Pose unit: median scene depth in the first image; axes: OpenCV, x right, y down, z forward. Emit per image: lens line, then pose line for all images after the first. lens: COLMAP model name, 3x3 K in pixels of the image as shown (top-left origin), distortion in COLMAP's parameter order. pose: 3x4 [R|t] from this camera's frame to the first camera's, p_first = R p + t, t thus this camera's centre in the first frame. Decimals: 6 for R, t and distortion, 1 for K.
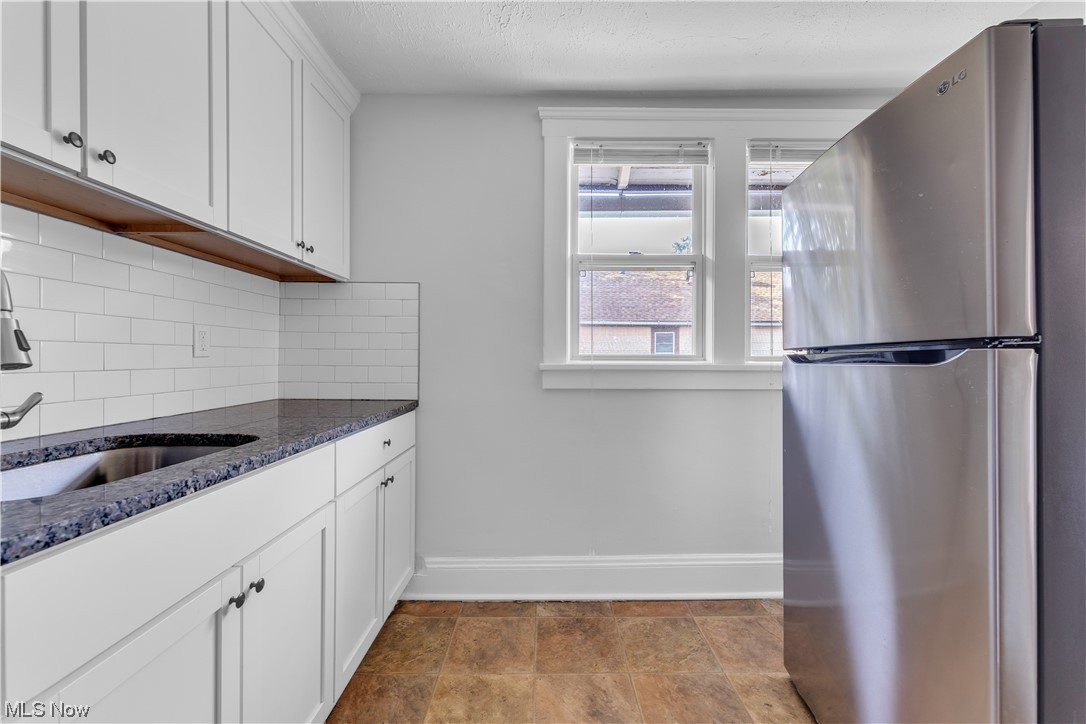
lens RADIAL K [[437.6, 0, 543.0], [0, 437.6, 362.0], [0, 0, 1]] dist [0.000440, -0.000066]
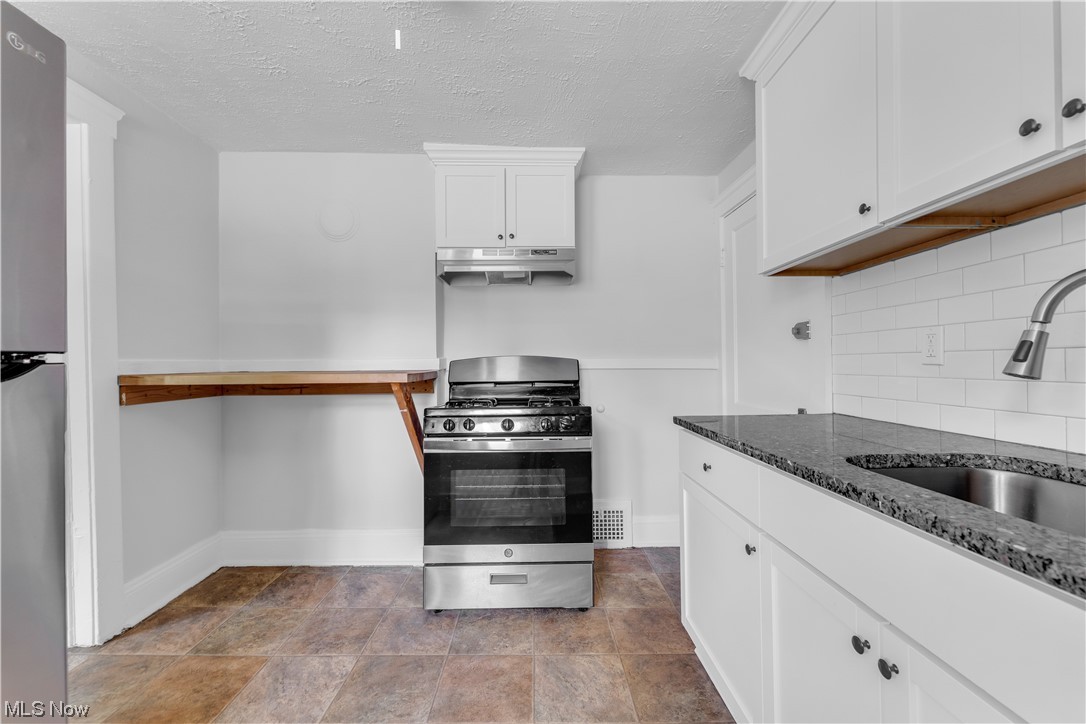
lens RADIAL K [[437.6, 0, 543.0], [0, 437.6, 362.0], [0, 0, 1]] dist [0.000440, -0.000066]
pose [[-0.999719, 0.006482, -0.022782, -0.021435], [0.006420, 0.999975, 0.002811, -0.017004], [0.022800, 0.002664, -0.999737, 1.012208]]
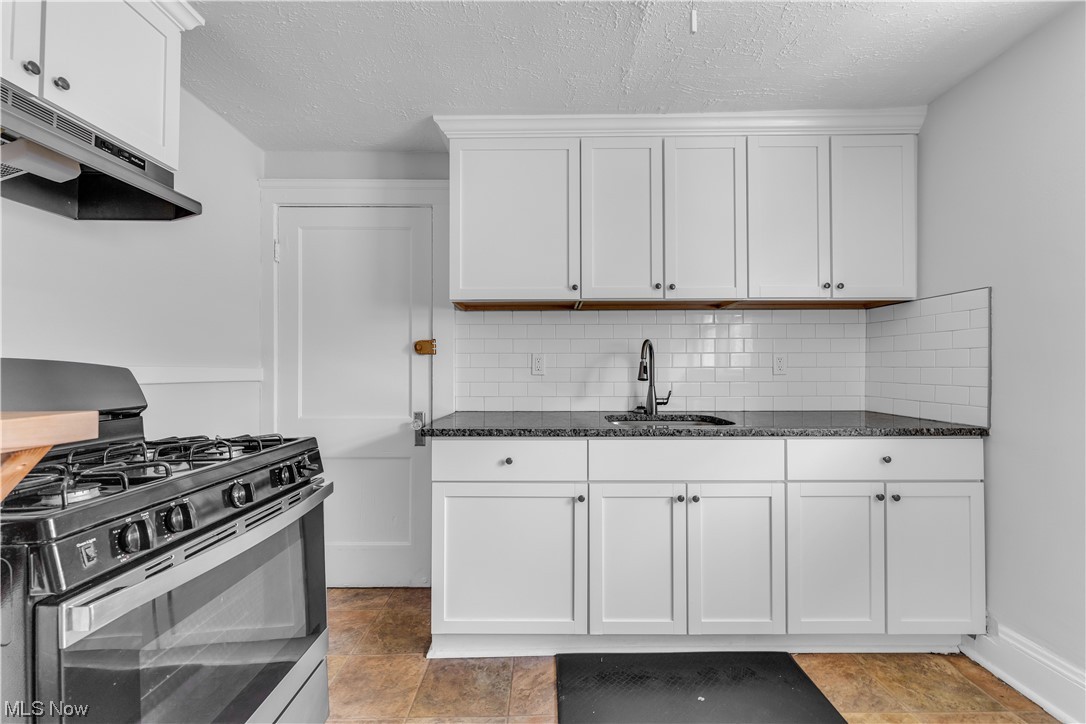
lens RADIAL K [[437.6, 0, 543.0], [0, 437.6, 362.0], [0, 0, 1]] dist [0.000440, -0.000066]
pose [[-0.003437, -0.017171, -0.999847, 0.721621], [-0.007062, 0.999828, -0.017146, -0.023636], [0.999969, 0.007002, -0.003557, 0.199957]]
